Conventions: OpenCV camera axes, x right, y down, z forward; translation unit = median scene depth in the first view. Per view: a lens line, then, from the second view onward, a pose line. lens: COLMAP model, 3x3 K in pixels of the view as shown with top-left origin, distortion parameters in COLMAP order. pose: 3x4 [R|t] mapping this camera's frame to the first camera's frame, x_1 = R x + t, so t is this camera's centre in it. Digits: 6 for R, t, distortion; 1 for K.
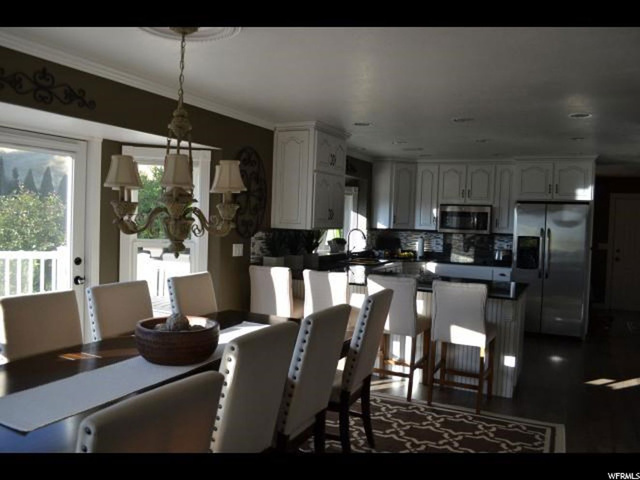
lens RADIAL K [[512.7, 0, 322.2], [0, 512.7, 237.2], [0, 0, 1]] dist [-0.074572, 0.003956]
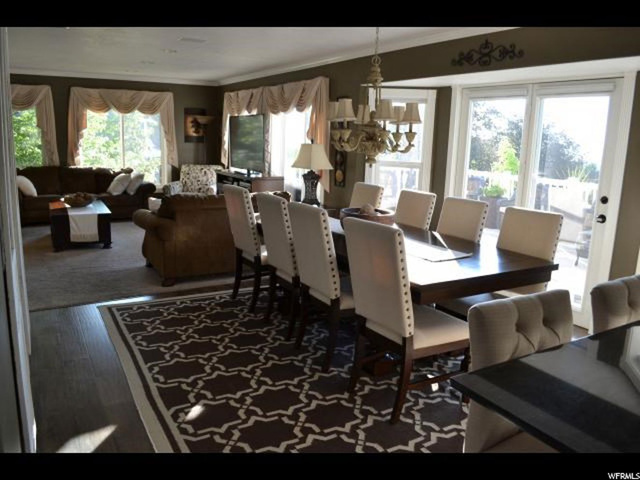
lens RADIAL K [[512.7, 0, 322.2], [0, 512.7, 237.2], [0, 0, 1]] dist [-0.074572, 0.003956]
pose [[-0.549709, 0.103020, -0.828980, 0.820107], [-0.087623, 0.979781, 0.179865, -0.013519], [0.830748, 0.171511, -0.529567, 1.317251]]
